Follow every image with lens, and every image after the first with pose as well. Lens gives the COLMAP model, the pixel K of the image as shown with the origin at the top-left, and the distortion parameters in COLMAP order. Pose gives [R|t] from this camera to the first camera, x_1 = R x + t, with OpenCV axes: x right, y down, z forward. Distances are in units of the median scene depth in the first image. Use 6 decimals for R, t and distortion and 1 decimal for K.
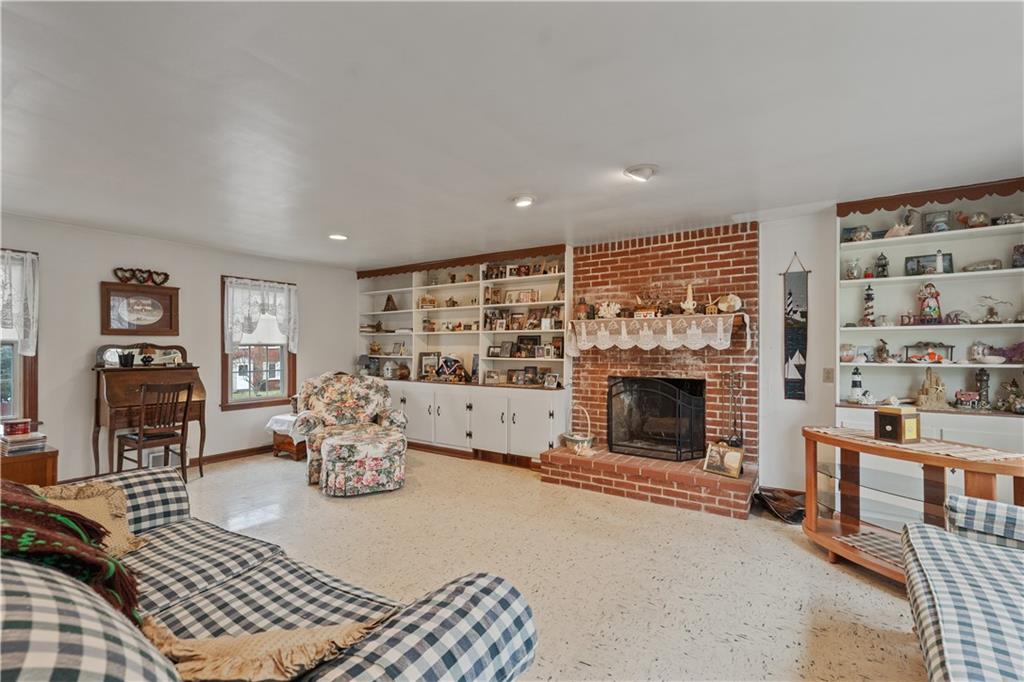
lens RADIAL K [[470.4, 0, 520.8], [0, 470.4, 346.1], [0, 0, 1]] dist [-0.000940, 0.000526]
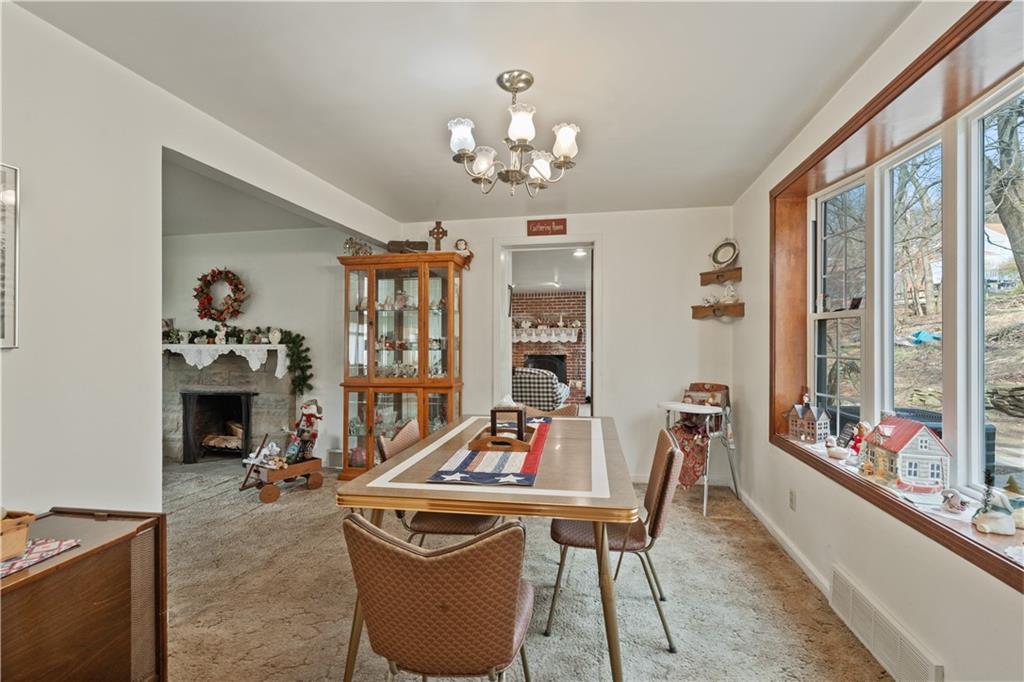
lens RADIAL K [[470.4, 0, 512.3], [0, 470.4, 342.0], [0, 0, 1]] dist [-0.000940, 0.000526]
pose [[0.929755, -0.002009, 0.368174, -0.759010], [-0.000749, 0.999973, 0.007348, -0.012145], [-0.368179, -0.007108, 0.929728, -1.147380]]
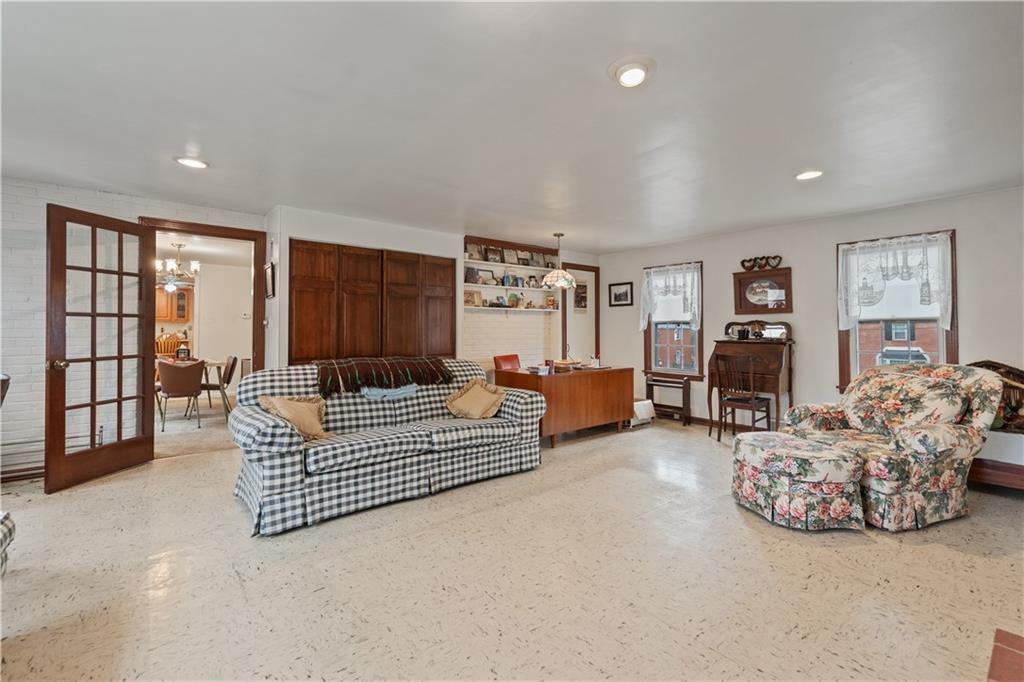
lens RADIAL K [[438.6, 0, 512.6], [0, 438.6, 334.5], [0, 0, 1]] dist [-0.003383, -0.001618]
pose [[-0.308076, 0.016697, -0.951215, 0.472202], [0.011891, 0.999835, 0.013699, 0.007984], [0.951288, -0.007090, -0.308224, 0.825889]]
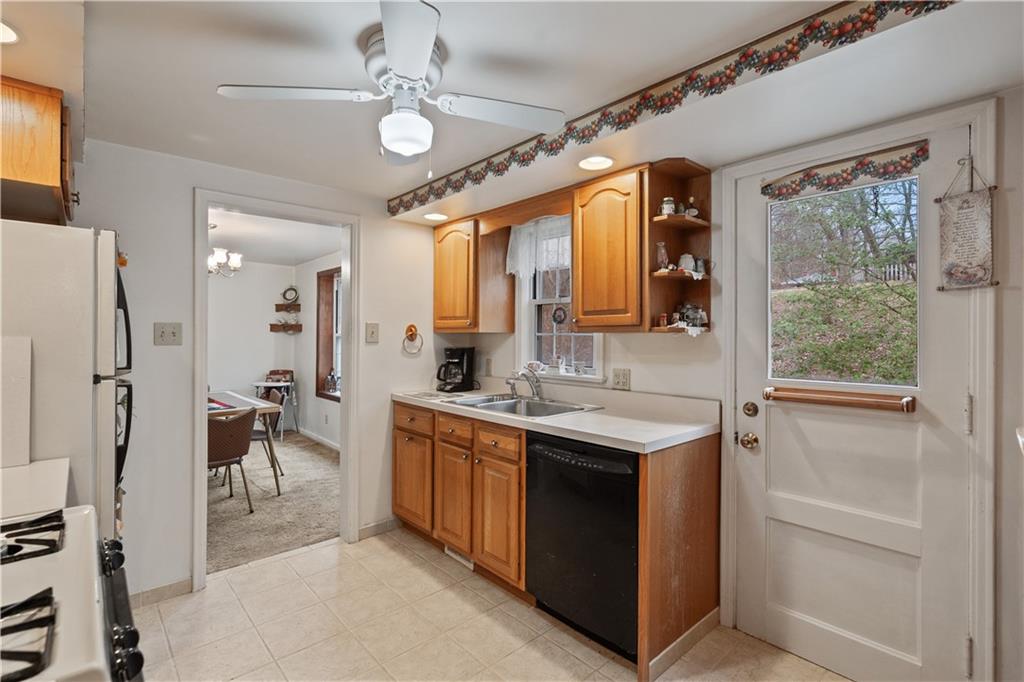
lens RADIAL K [[470.4, 0, 520.4], [0, 470.4, 335.0], [0, 0, 1]] dist [-0.000940, 0.000526]
pose [[0.253200, 0.002956, 0.967409, -1.351148], [-0.012487, 0.999922, 0.000212, -0.049818], [-0.967333, -0.012134, 0.253217, -1.584009]]
